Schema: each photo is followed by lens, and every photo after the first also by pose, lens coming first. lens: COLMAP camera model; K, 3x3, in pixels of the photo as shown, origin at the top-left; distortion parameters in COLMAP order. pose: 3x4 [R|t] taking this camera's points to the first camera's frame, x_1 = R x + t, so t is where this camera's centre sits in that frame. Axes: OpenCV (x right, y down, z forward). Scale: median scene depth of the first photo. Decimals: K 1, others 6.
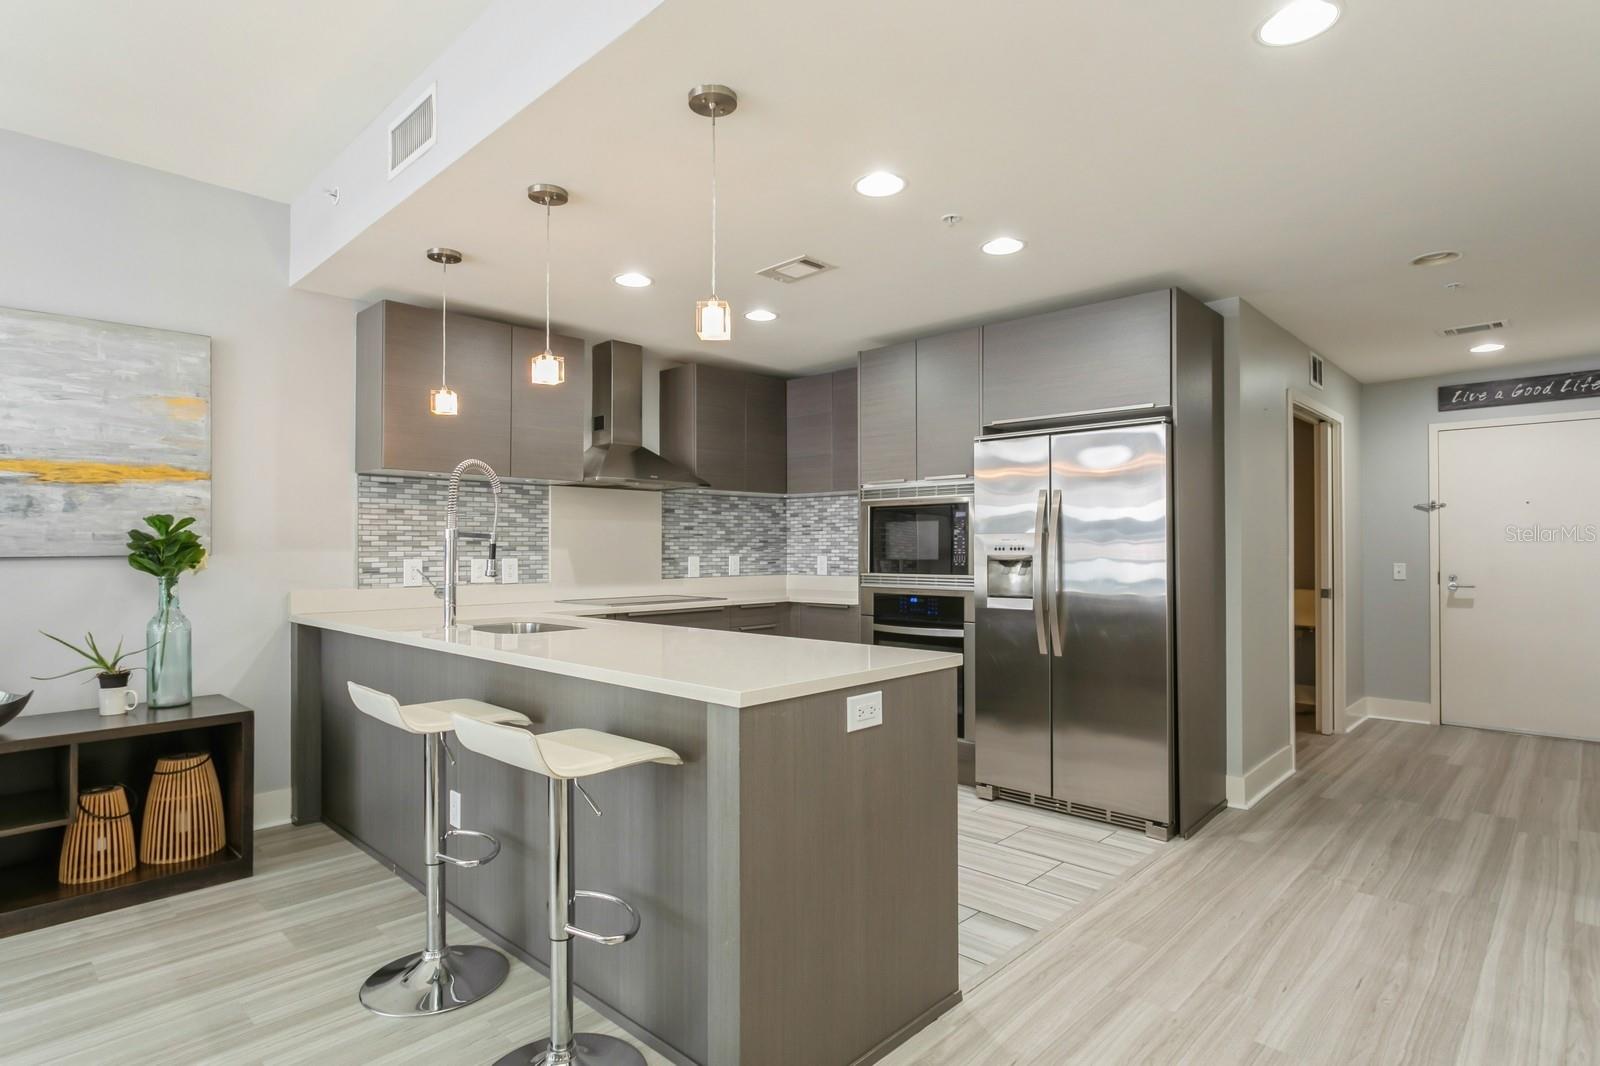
lens RADIAL K [[827.5, 0, 798.9], [0, 827.5, 540.9], [0, 0, 1]] dist [0.001950, 0.001409]
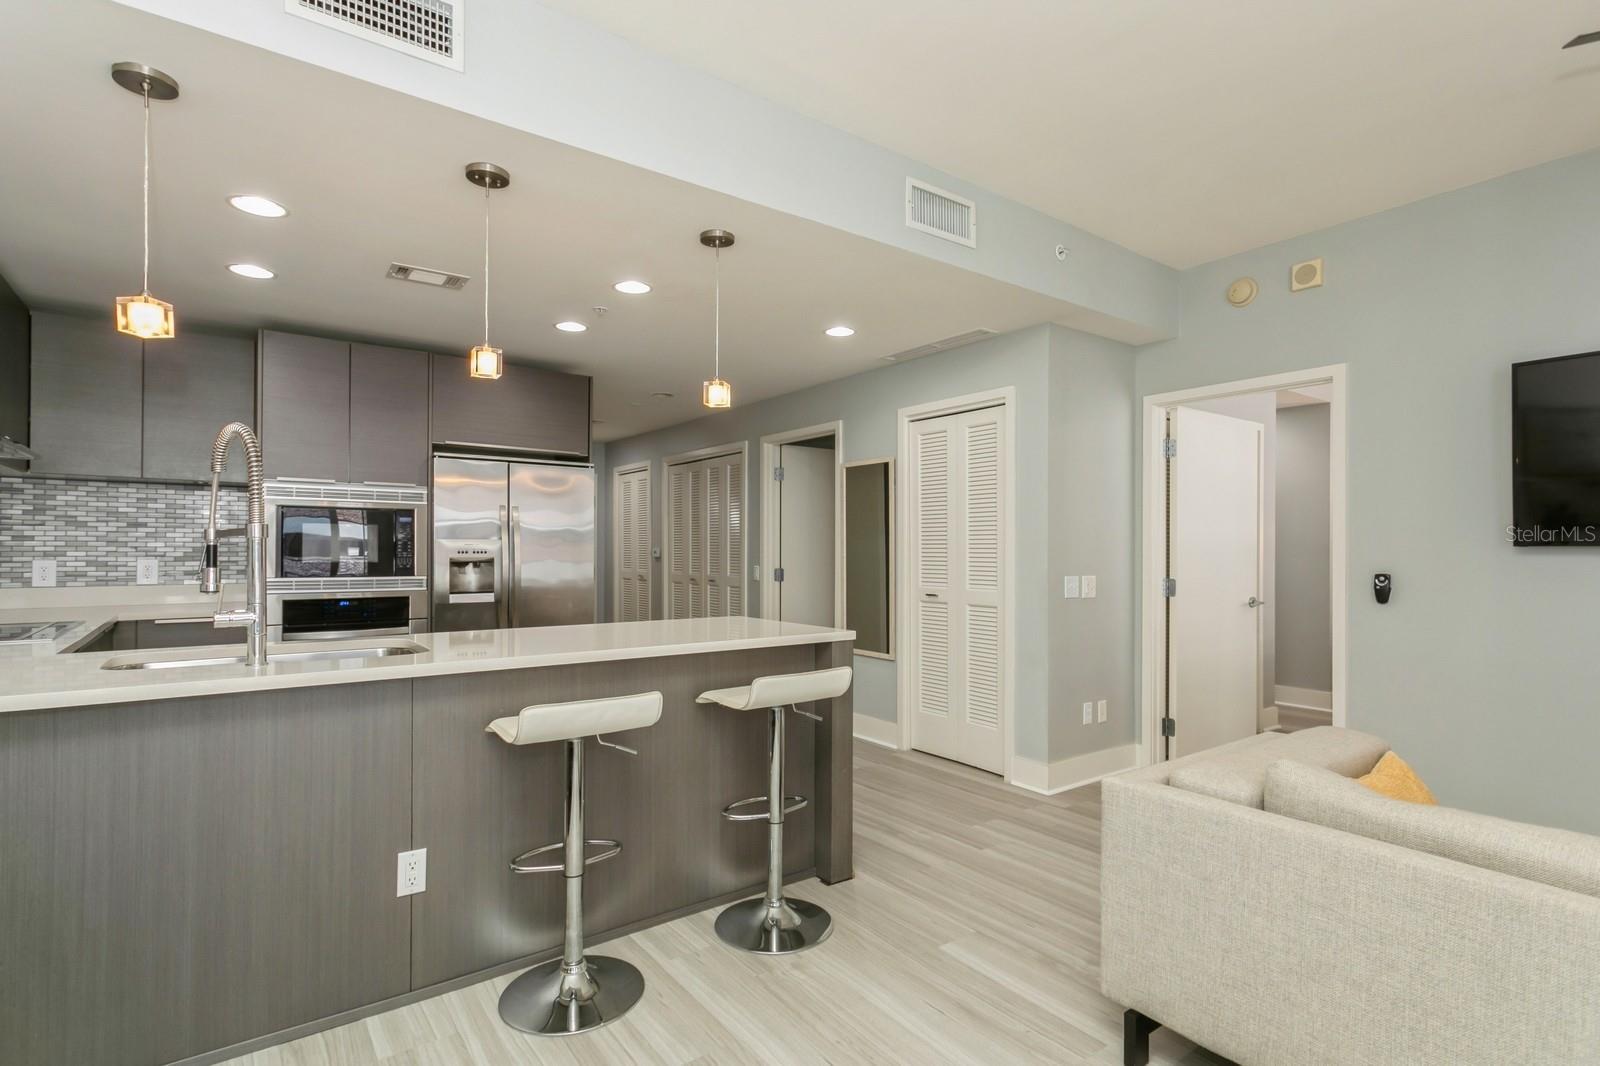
lens RADIAL K [[779.9, 0, 786.6], [0, 779.9, 542.3], [0, 0, 1]] dist [0.000686, 0.001025]
pose [[0.177471, 0.011292, 0.984061, -0.742158], [-0.013629, 0.999866, -0.009016, -0.000401], [-0.984032, -0.011812, 0.177601, 0.340496]]
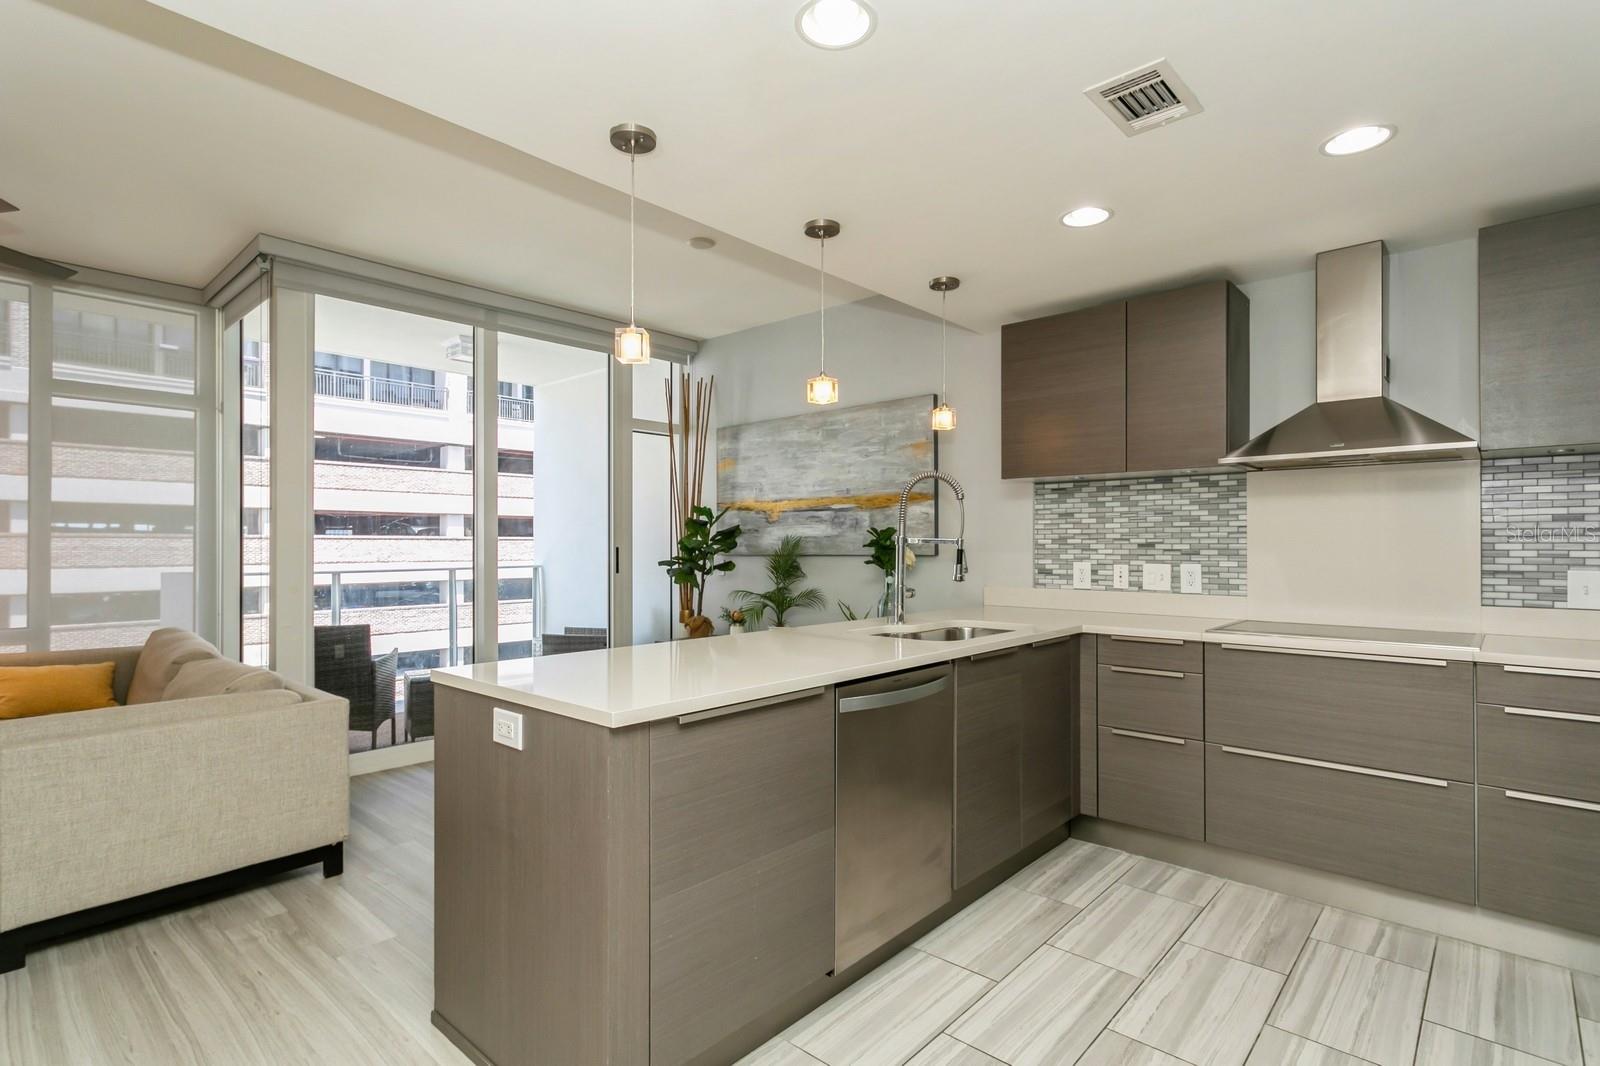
lens RADIAL K [[779.9, 0, 786.6], [0, 779.9, 542.3], [0, 0, 1]] dist [0.000686, 0.001025]
pose [[0.032306, -0.000016, -0.999478, 0.477531], [0.009167, 0.999958, 0.000280, -0.005527], [0.999436, -0.009171, 0.032305, 0.613352]]
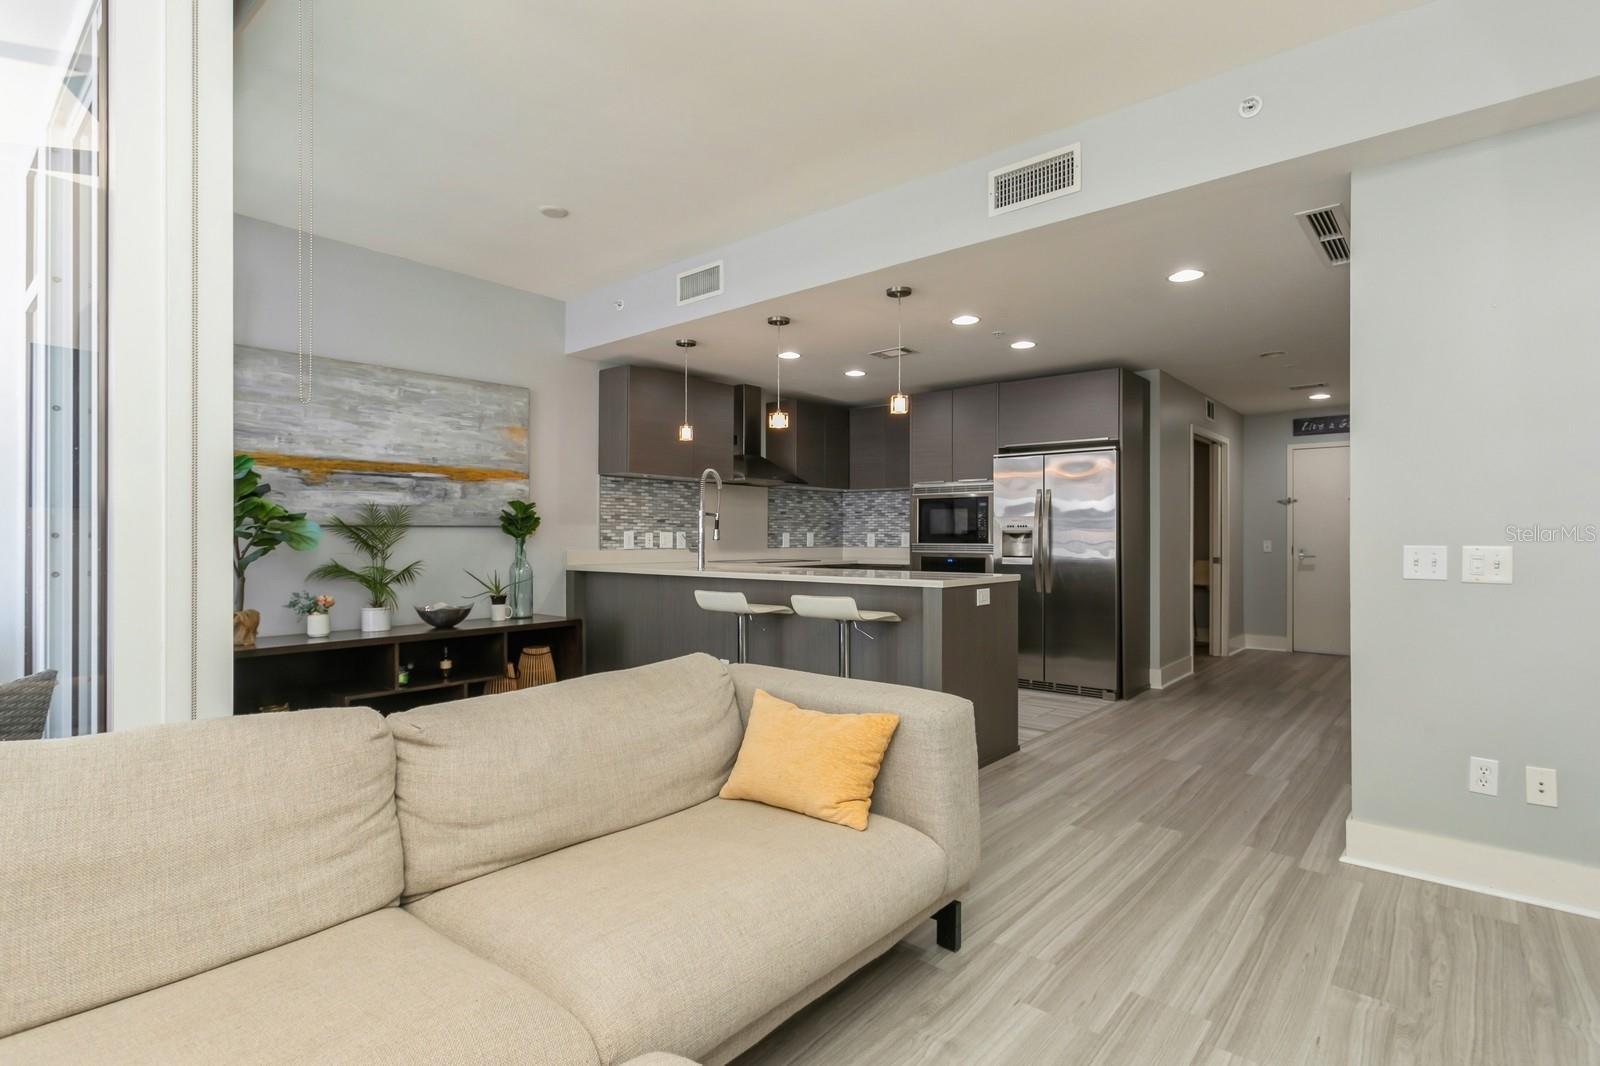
lens RADIAL K [[778.2, 0, 800.0], [0, 778.2, 533.0], [0, 0, 1]] dist [0.003052, 0.000719]
pose [[0.998420, 0.005217, 0.055953, -0.234539], [-0.005413, 0.999980, 0.003358, 0.018870], [-0.055934, -0.003656, 0.998428, -0.445039]]
